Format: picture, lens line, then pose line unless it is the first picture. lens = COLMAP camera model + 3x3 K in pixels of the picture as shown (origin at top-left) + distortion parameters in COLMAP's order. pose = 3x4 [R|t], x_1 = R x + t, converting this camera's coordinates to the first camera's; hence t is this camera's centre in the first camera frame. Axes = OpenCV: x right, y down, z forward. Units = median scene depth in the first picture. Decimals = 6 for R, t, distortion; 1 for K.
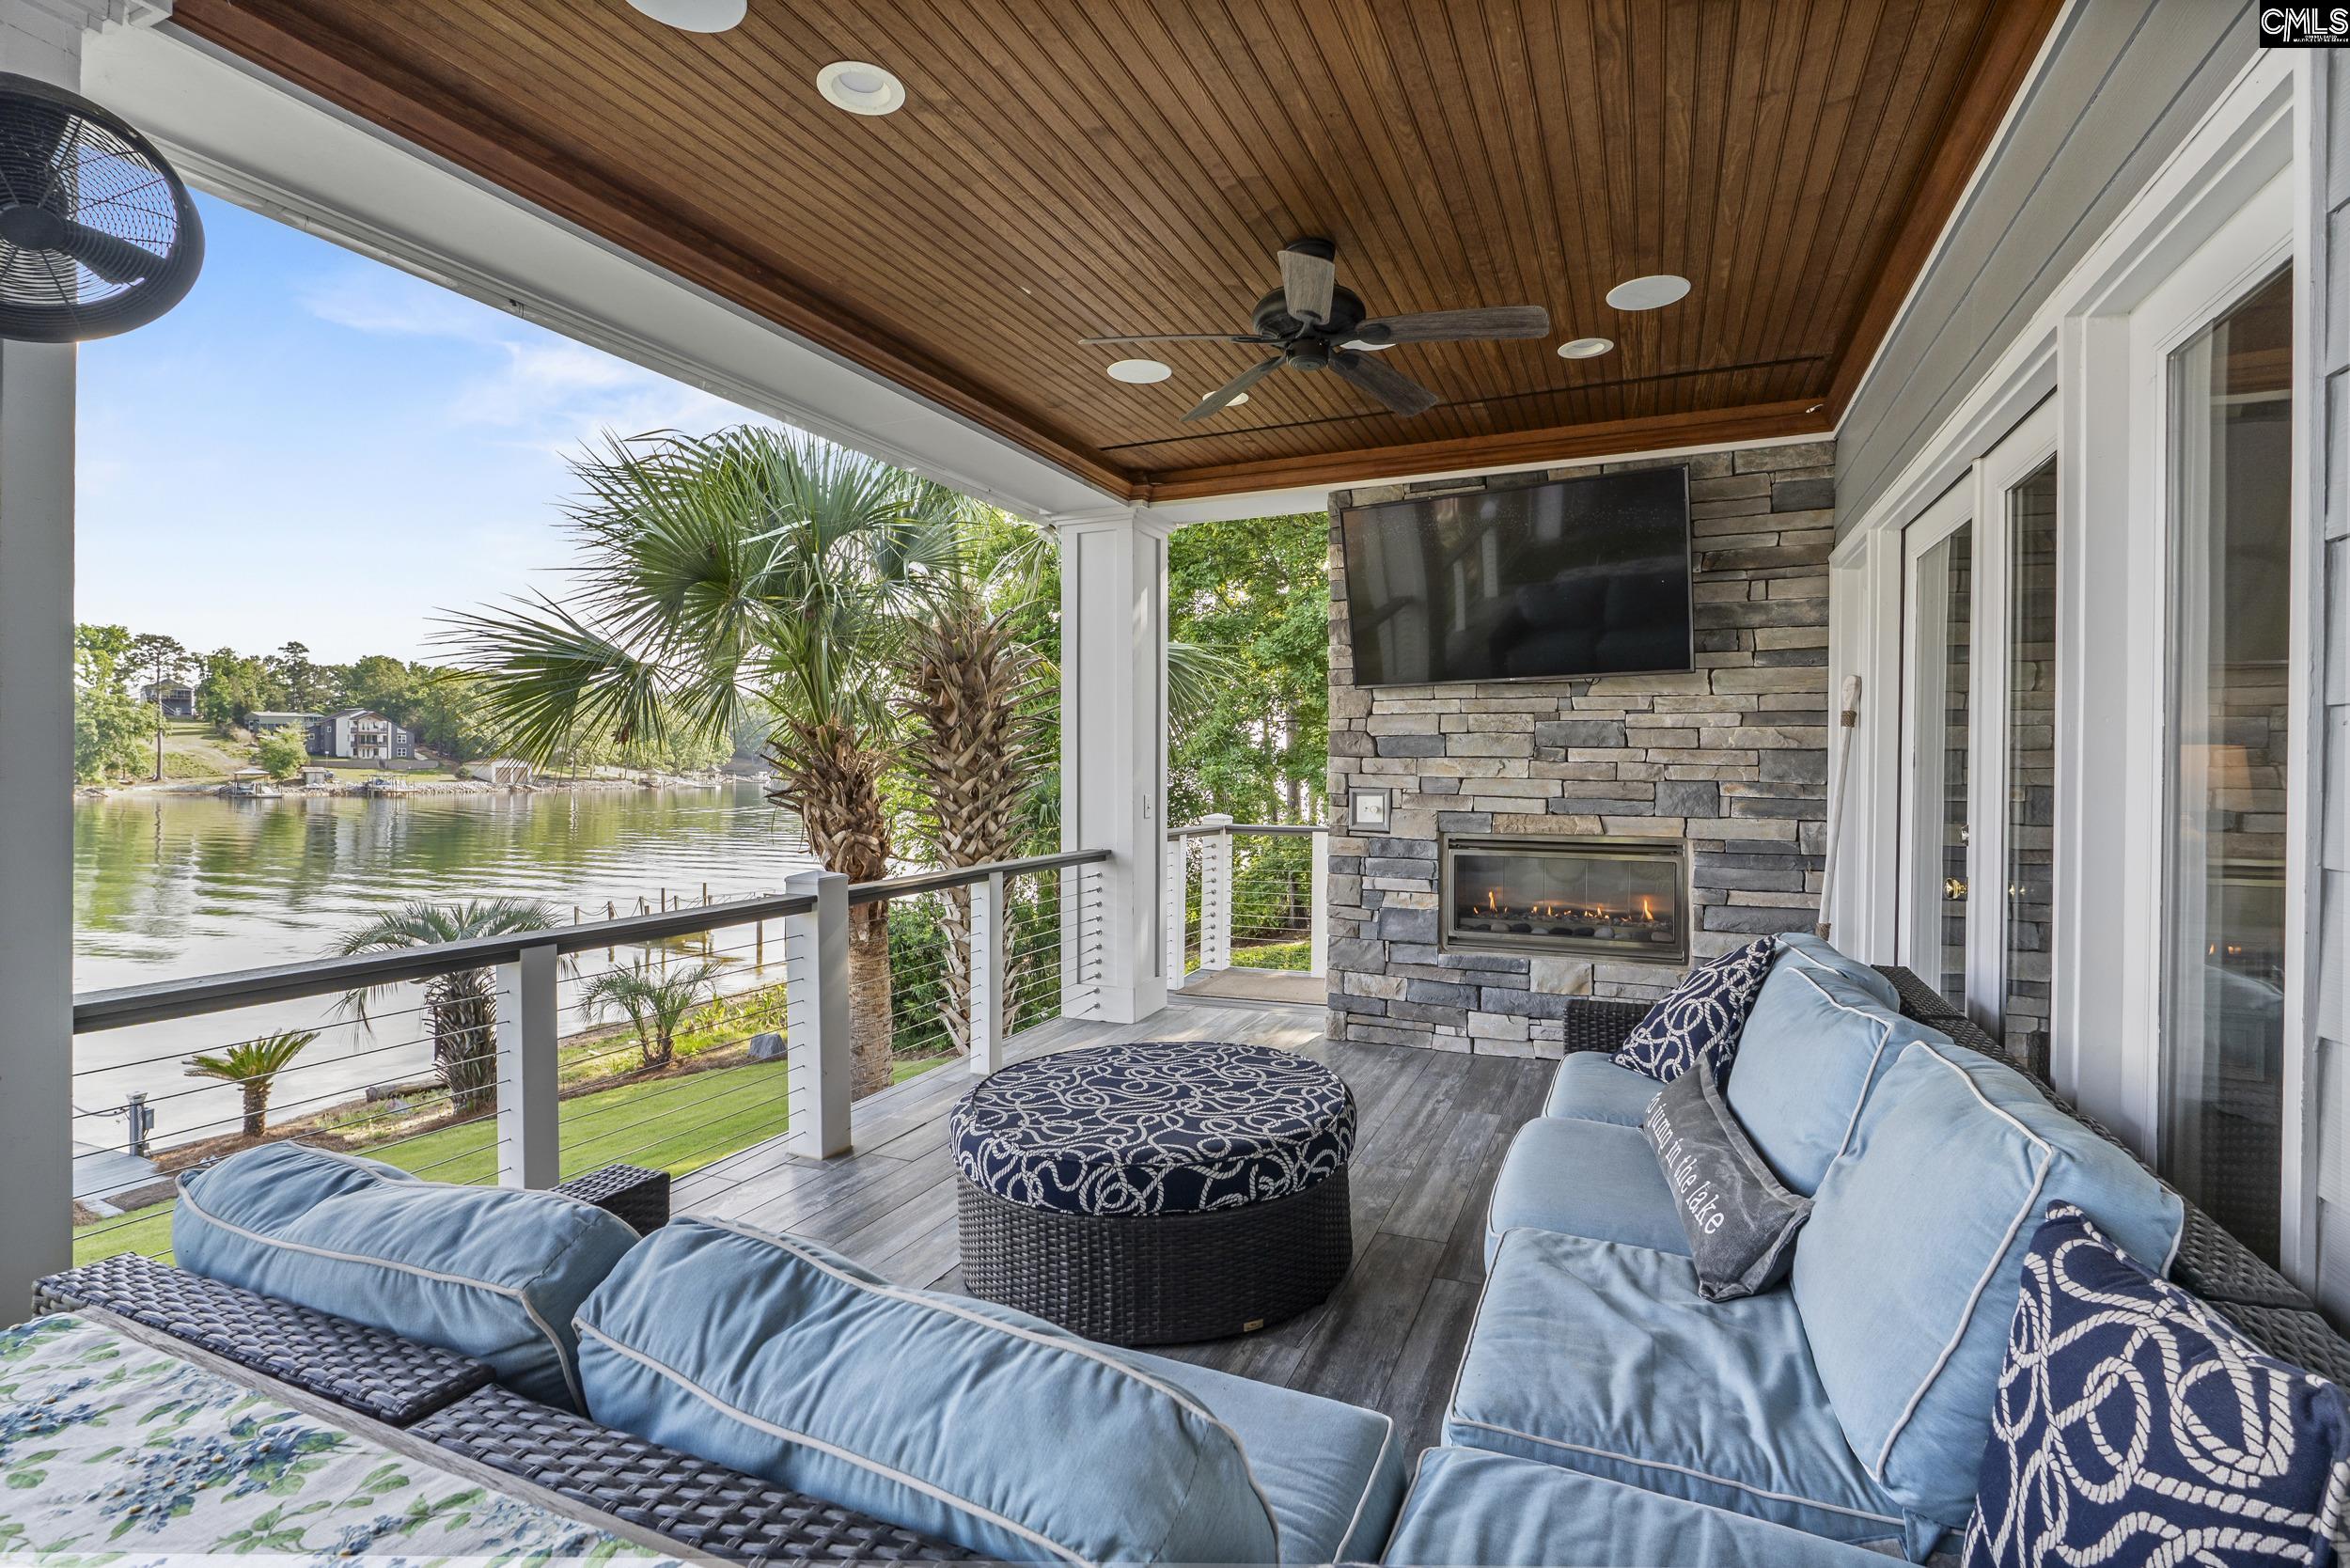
lens RADIAL K [[1083.1, 0, 1173.0], [0, 1083.1, 777.2], [0, 0, 1]] dist [-0.008429, 0.000518]
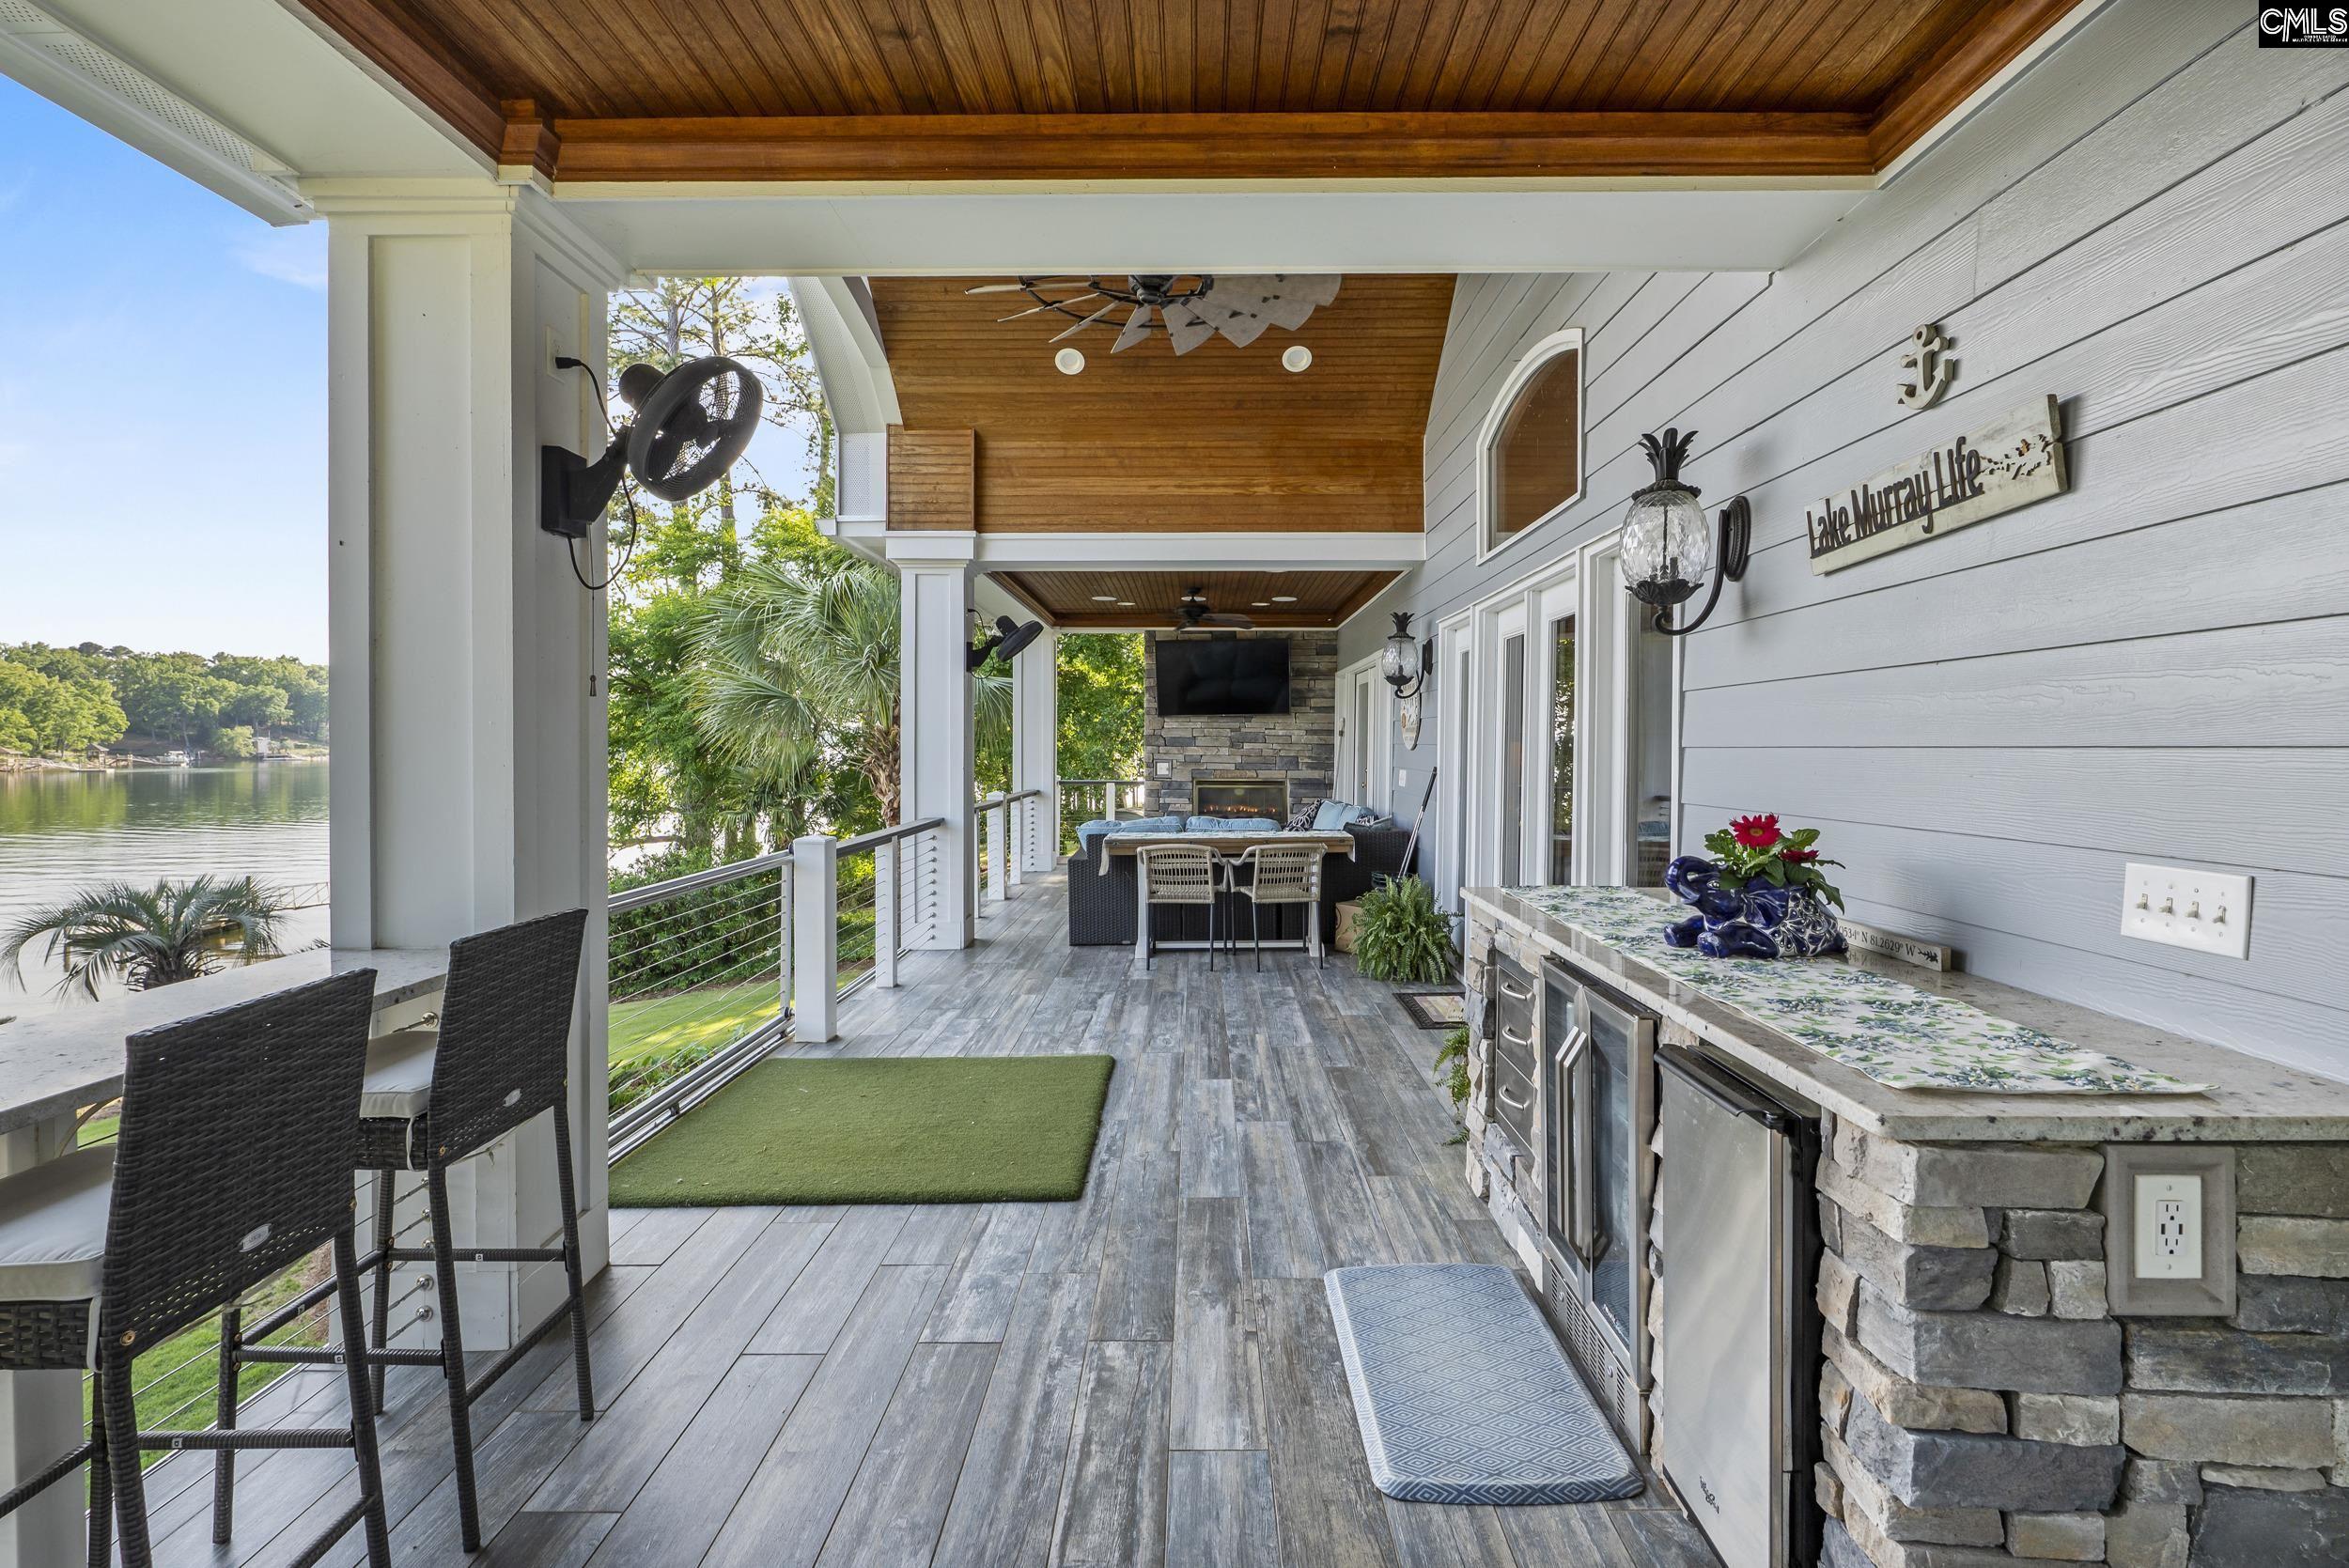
lens RADIAL K [[1082.5, 0, 1179.3], [0, 1082.5, 769.0], [0, 0, 1]] dist [-0.008429, 0.000518]
pose [[0.920526, -0.003932, 0.390662, -0.744415], [0.000146, 0.999953, 0.009720, 0.008648], [-0.390681, -0.008890, 0.920483, -1.235027]]
